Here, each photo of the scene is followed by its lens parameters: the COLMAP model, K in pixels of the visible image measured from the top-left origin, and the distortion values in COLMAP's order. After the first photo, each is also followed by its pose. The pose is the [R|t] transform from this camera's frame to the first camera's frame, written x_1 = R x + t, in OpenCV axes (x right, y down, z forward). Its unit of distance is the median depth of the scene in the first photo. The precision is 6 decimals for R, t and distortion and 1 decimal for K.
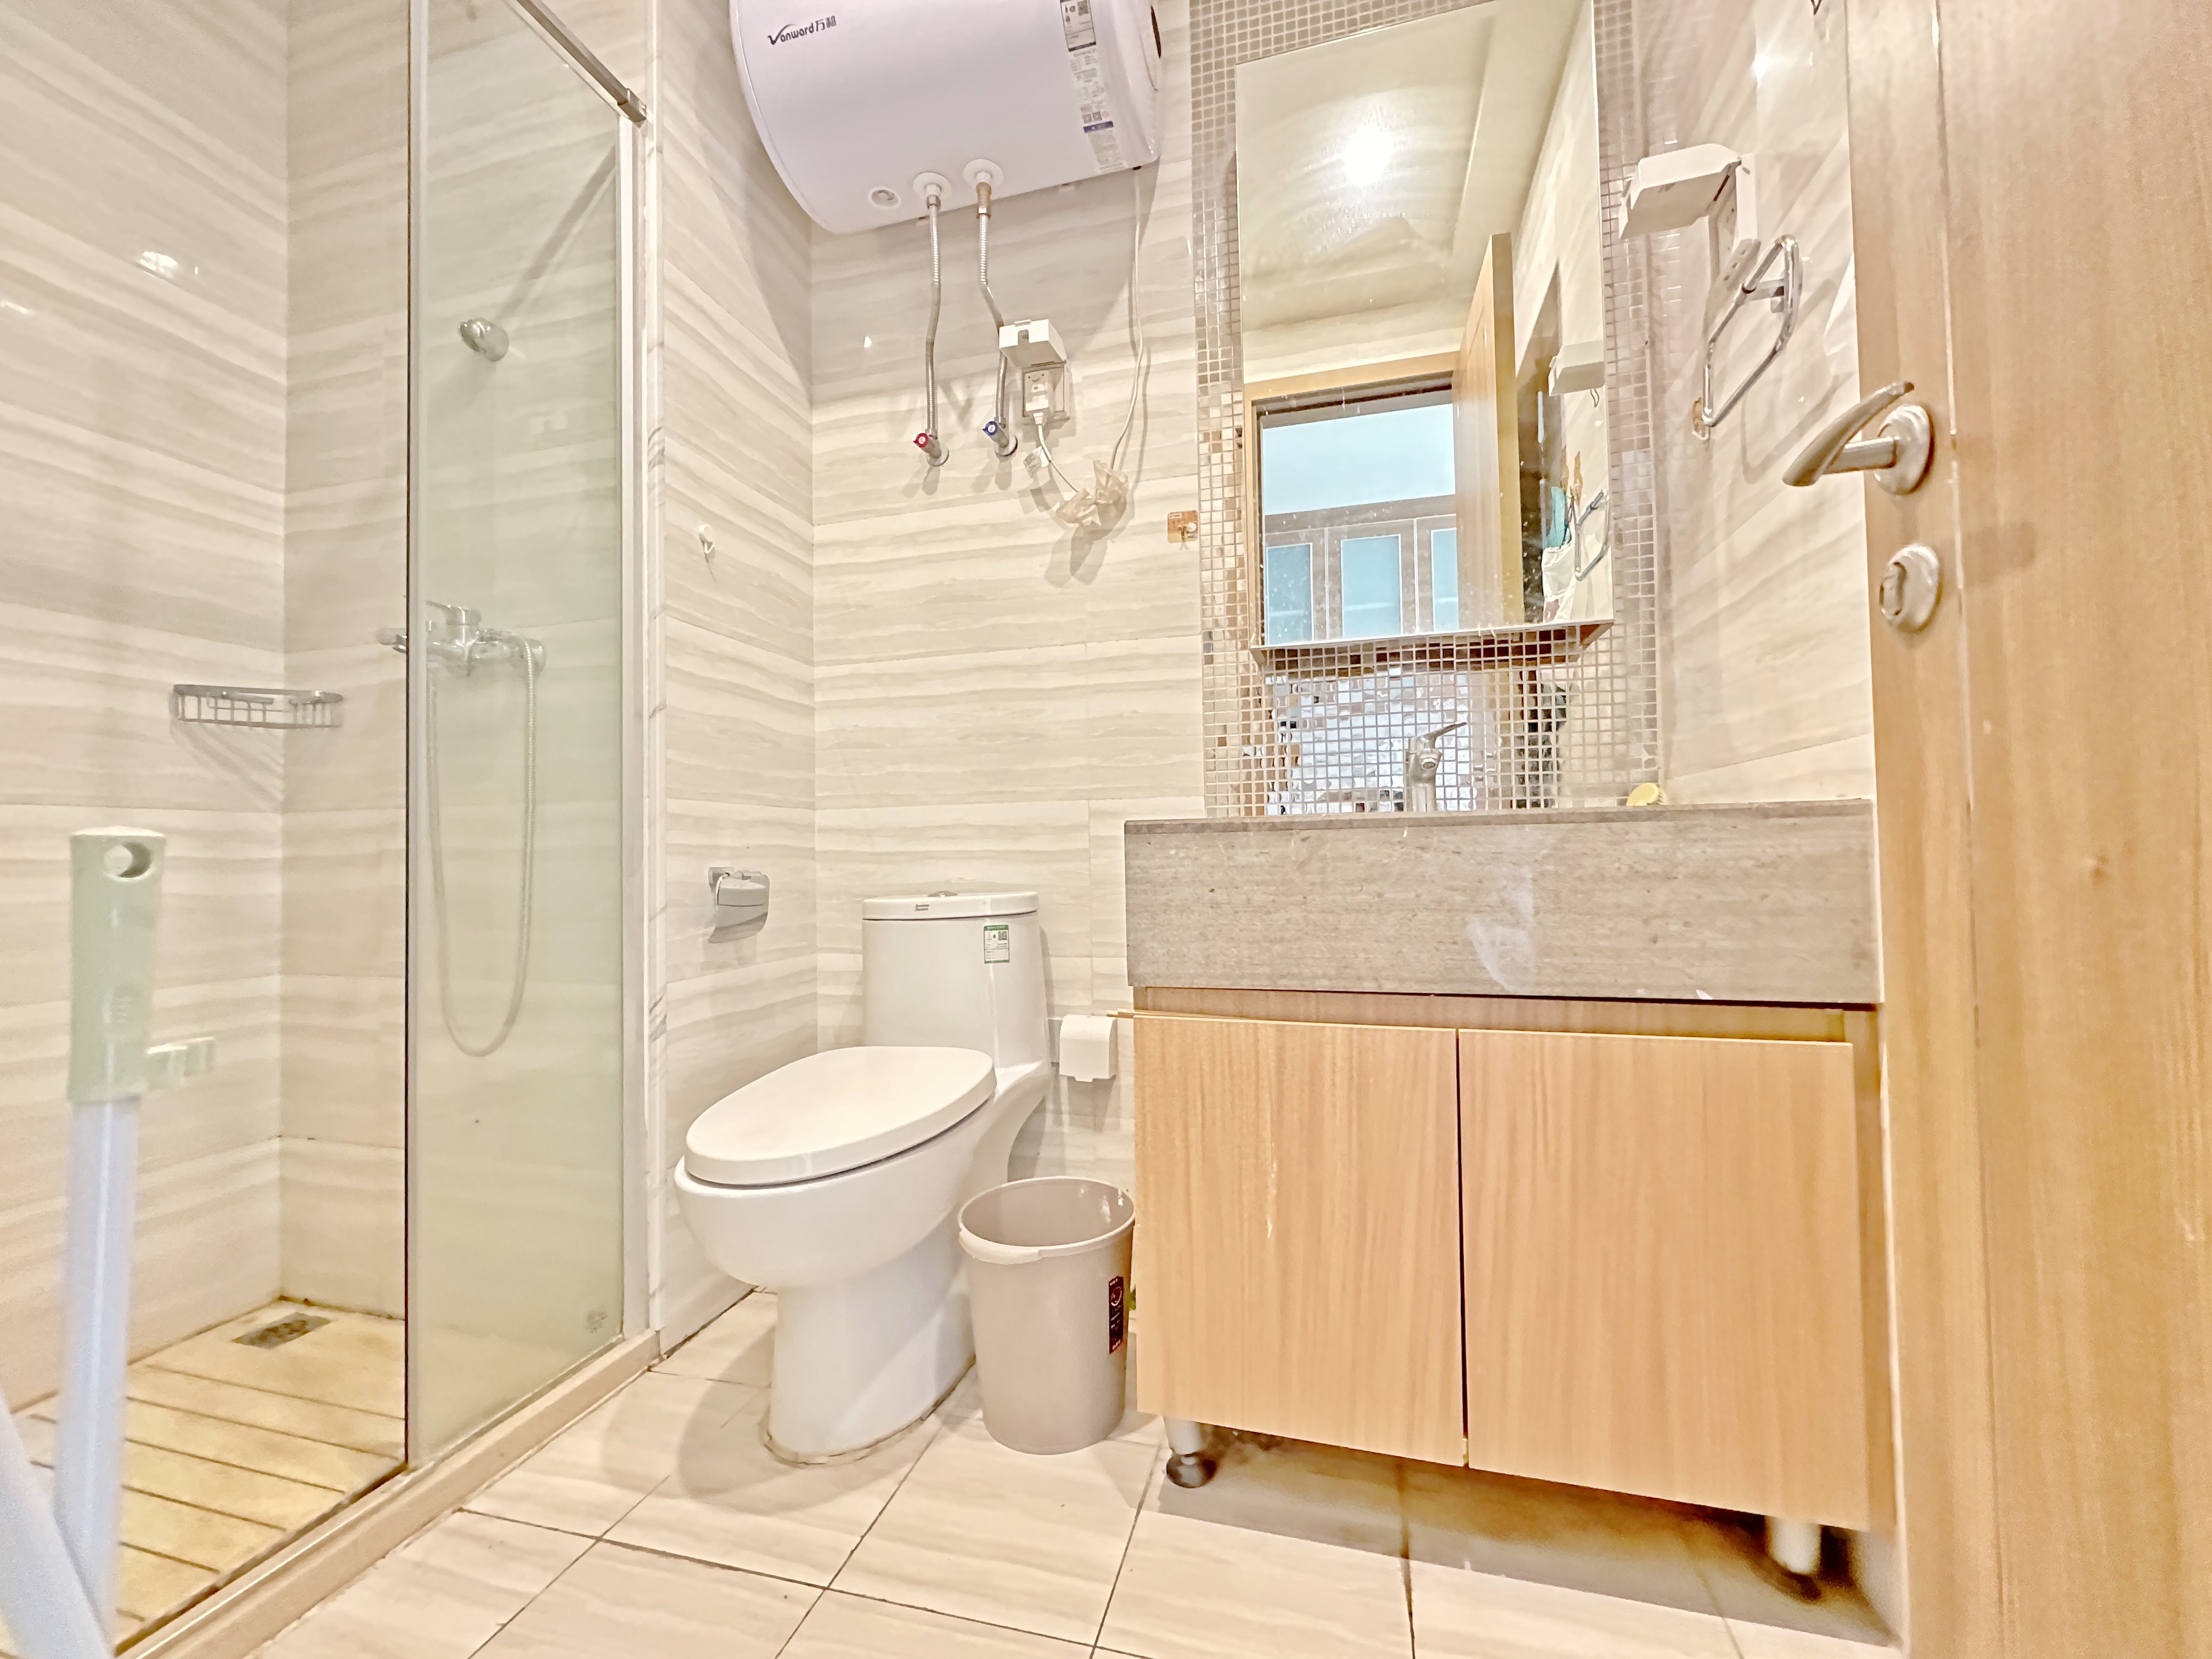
lens RADIAL K [[869.6, 0, 1110.0], [0, 869.6, 833.2], [0, 0, 1]] dist [-0.000450, 0.000083]
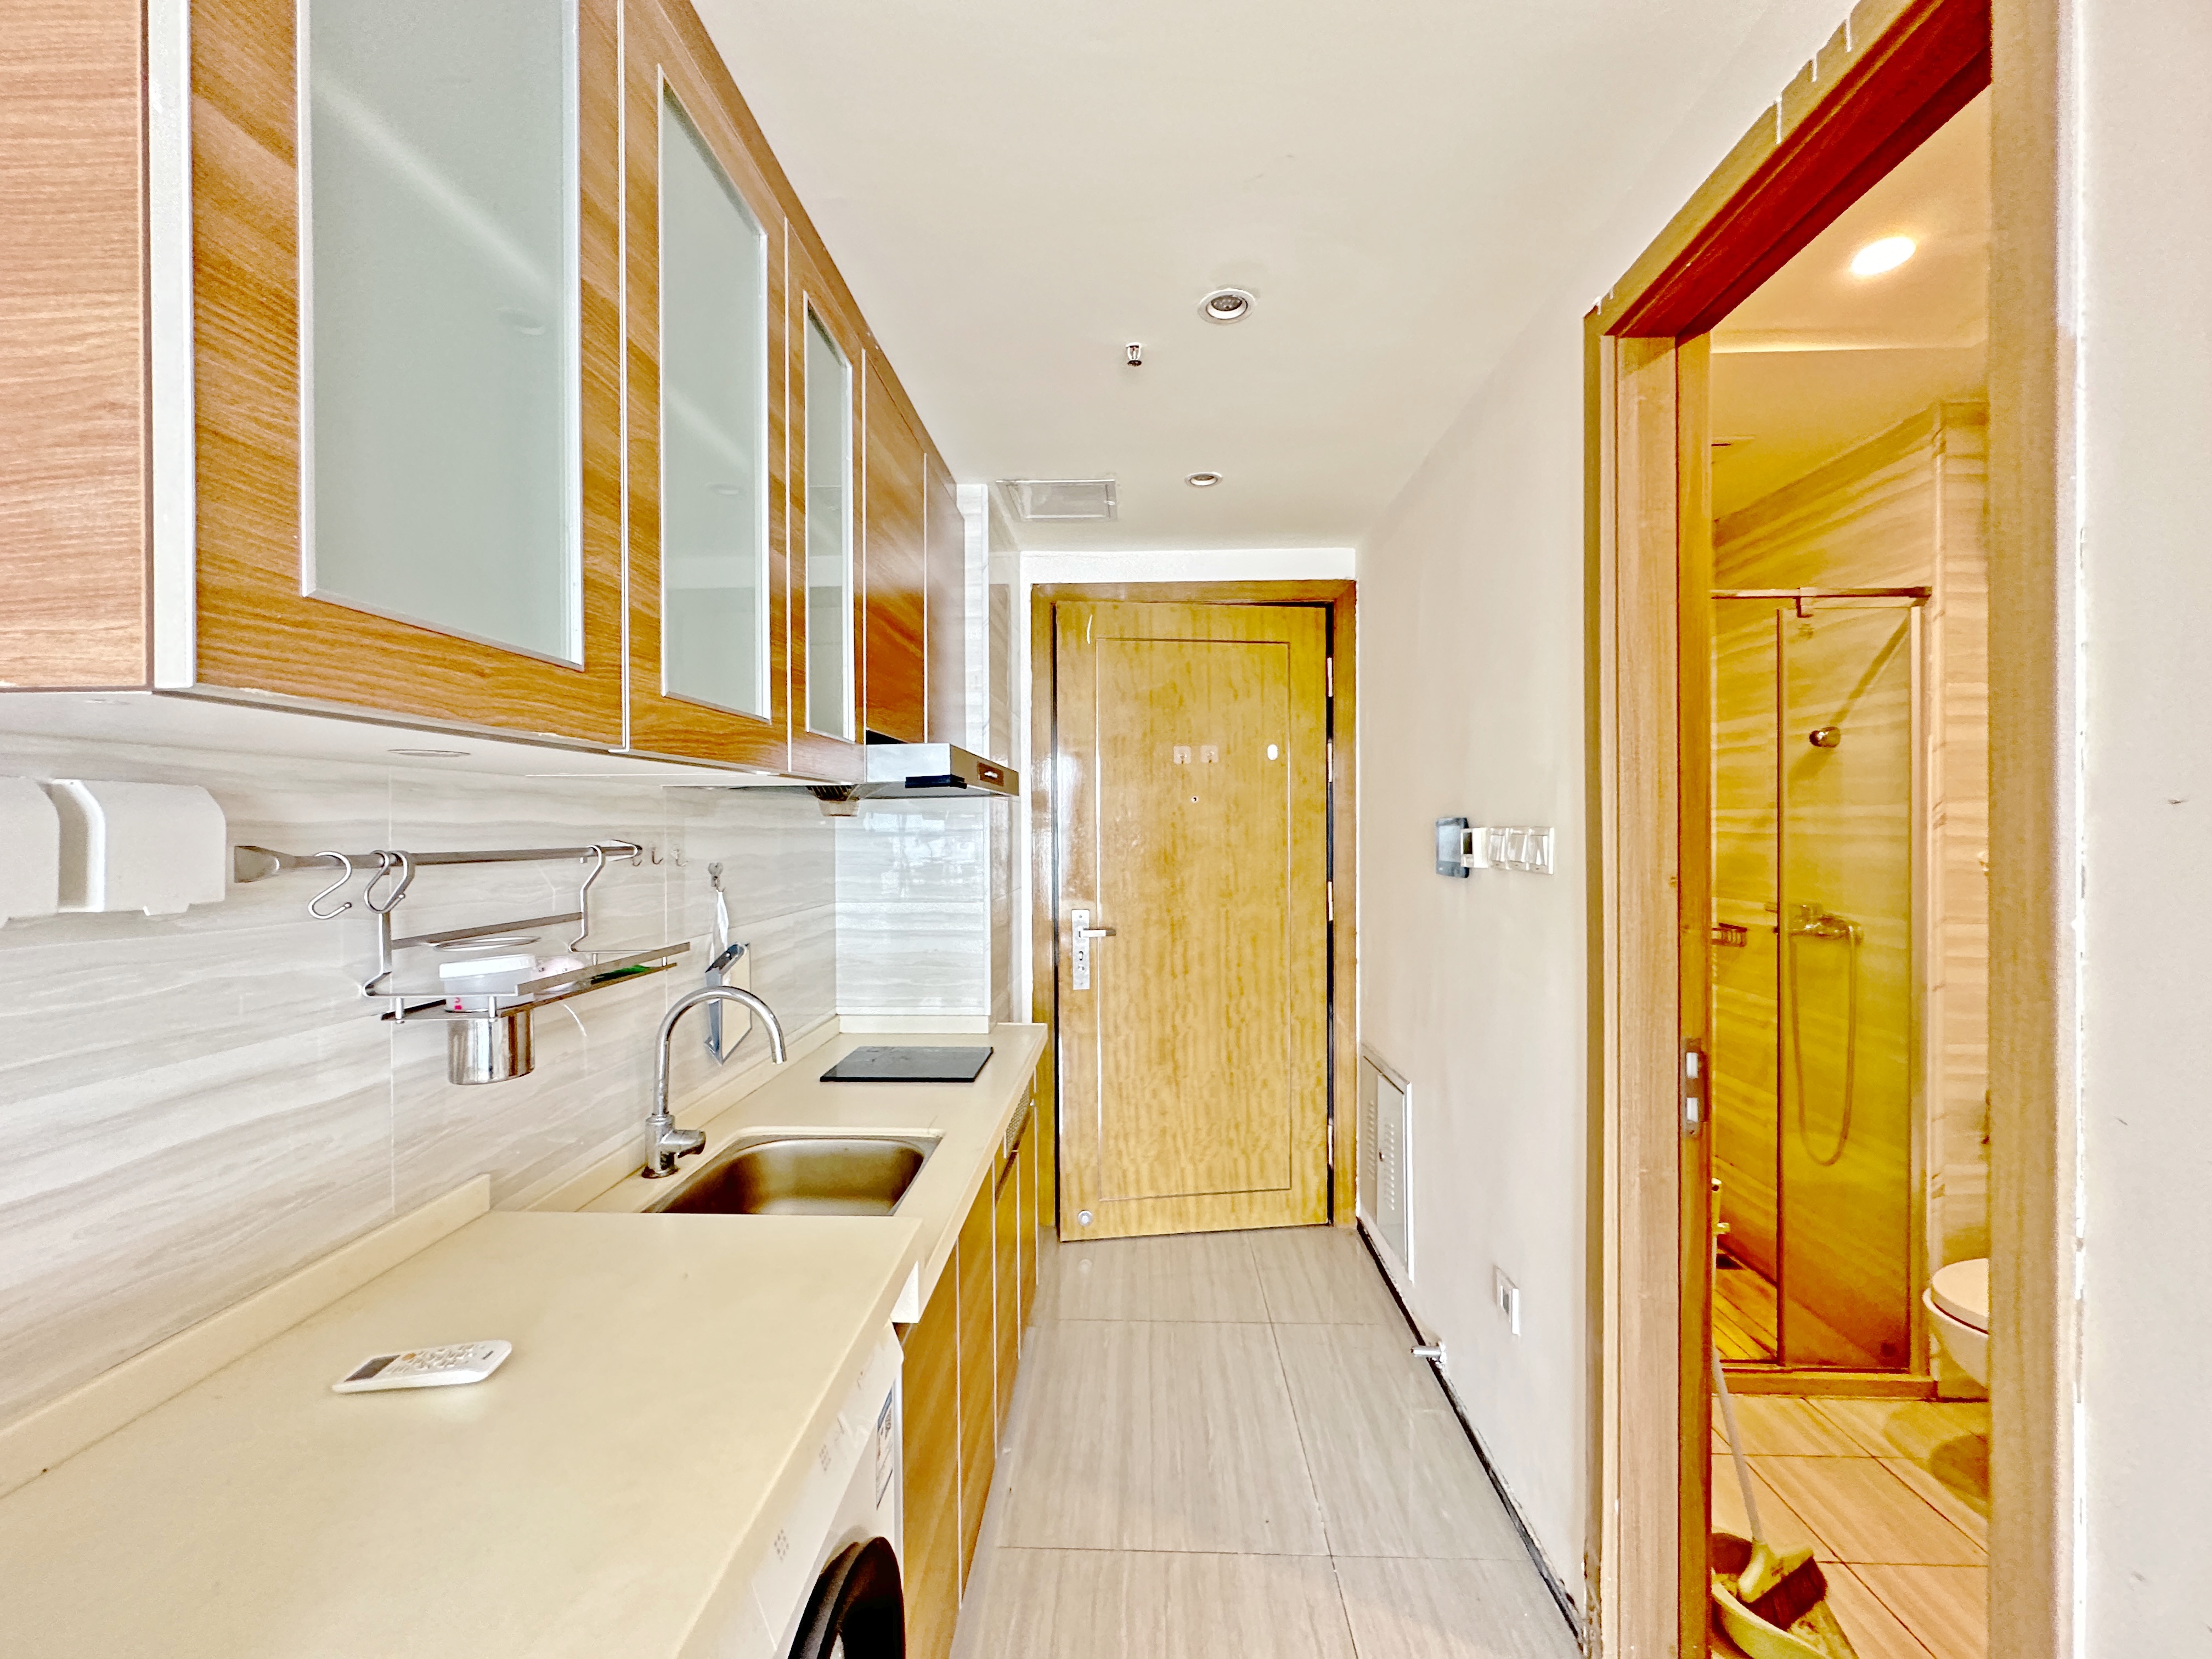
lens RADIAL K [[869.6, 0, 1110.0], [0, 869.6, 833.2], [0, 0, 1]] dist [-0.000450, 0.000083]
pose [[0.223119, 0.024532, -0.974482, 0.641918], [0.027481, 0.999128, 0.031445, -0.499026], [0.974404, -0.033795, 0.222250, -0.757468]]
